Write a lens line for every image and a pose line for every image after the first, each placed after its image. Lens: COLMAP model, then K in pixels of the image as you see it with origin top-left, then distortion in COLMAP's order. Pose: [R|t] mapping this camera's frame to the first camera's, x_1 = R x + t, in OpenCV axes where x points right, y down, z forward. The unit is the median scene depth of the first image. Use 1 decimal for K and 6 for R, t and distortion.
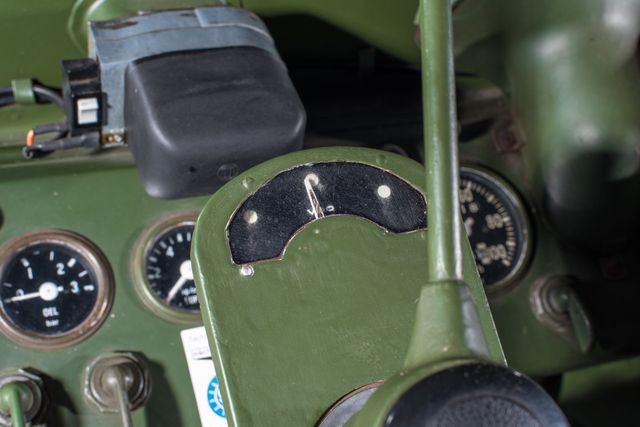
lens RADIAL K [[976.5, 0, 320.0], [0, 976.5, 213.5], [0, 0, 1]] dist [-0.014991, 0.017322]
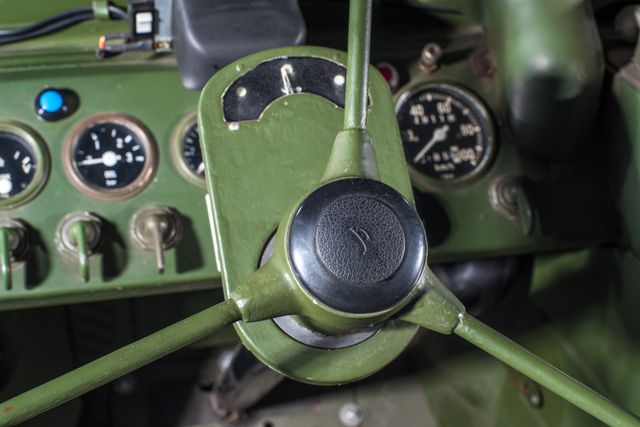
lens RADIAL K [[982.0, 0, 320.0], [0, 982.0, 213.5], [0, 0, 1]] dist [-0.198359, 0.087652]
pose [[0.994583, 0.057270, -0.086741, 0.125942], [-0.053155, 0.997382, 0.049034, 0.074277], [0.089322, -0.044158, 0.995023, -0.296492]]
